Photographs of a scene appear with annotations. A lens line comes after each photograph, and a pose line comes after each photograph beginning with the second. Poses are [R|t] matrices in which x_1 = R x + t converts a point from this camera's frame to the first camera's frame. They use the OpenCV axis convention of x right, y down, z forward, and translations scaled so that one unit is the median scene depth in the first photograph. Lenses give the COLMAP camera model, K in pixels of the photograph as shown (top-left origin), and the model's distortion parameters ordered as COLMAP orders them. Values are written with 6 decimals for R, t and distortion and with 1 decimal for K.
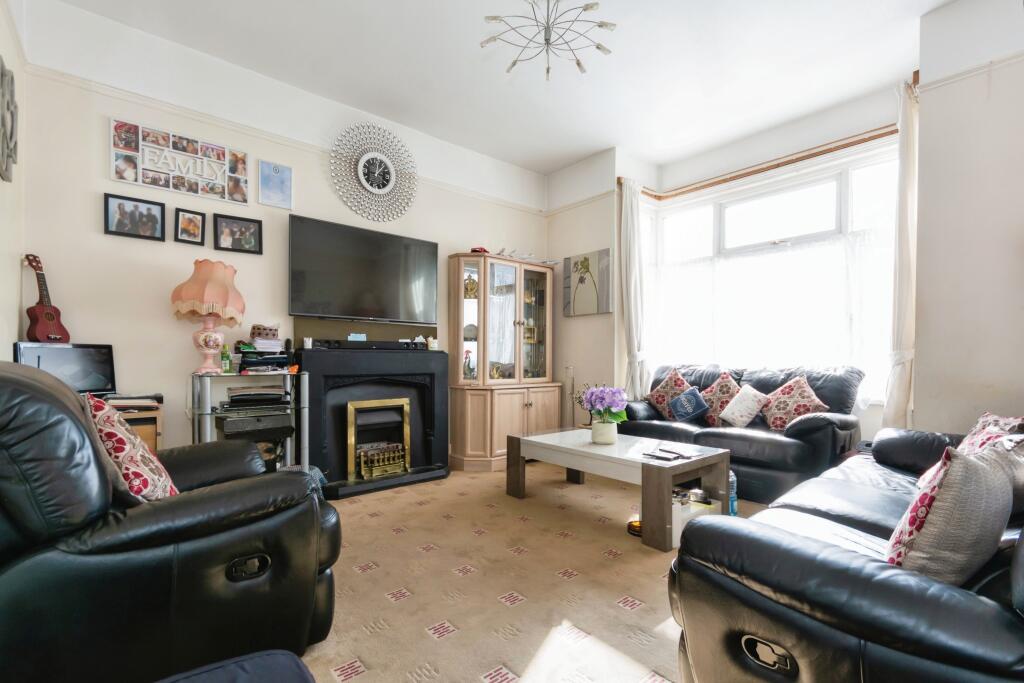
lens RADIAL K [[467.0, 0, 511.8], [0, 467.0, 366.3], [0, 0, 1]] dist [-0.000468, -0.000043]
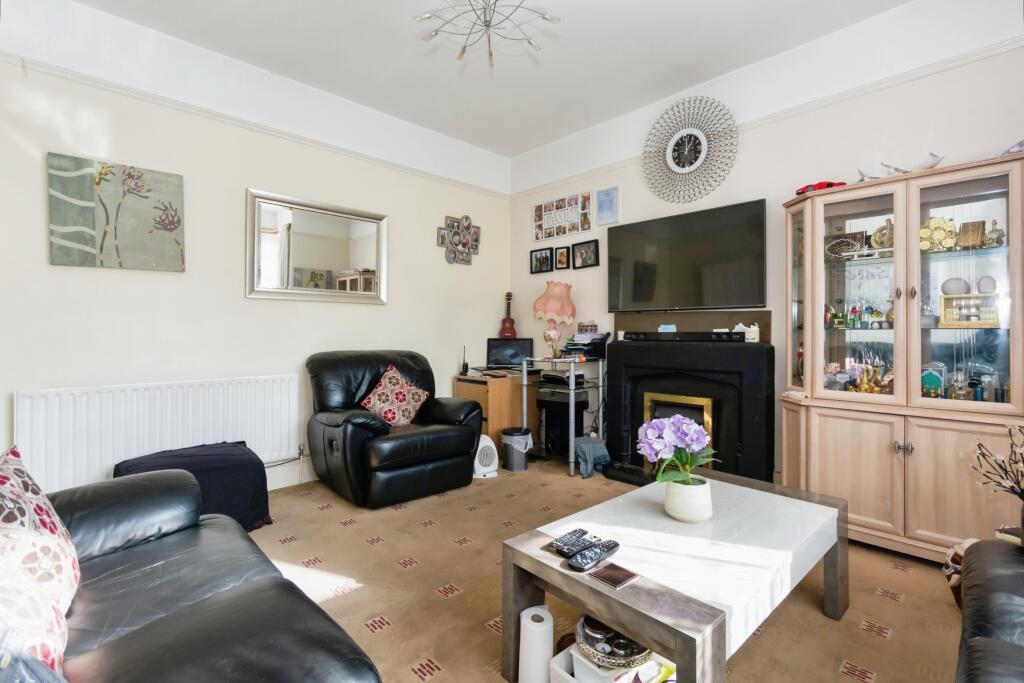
lens RADIAL K [[467.6, 0, 512.0], [0, 467.6, 329.6], [0, 0, 1]] dist [-0.000536, 0.000004]
pose [[0.046613, -0.008336, -0.998878, 0.723896], [-0.016518, 0.999822, -0.009115, -0.051988], [0.998776, 0.016925, 0.046467, 0.722108]]
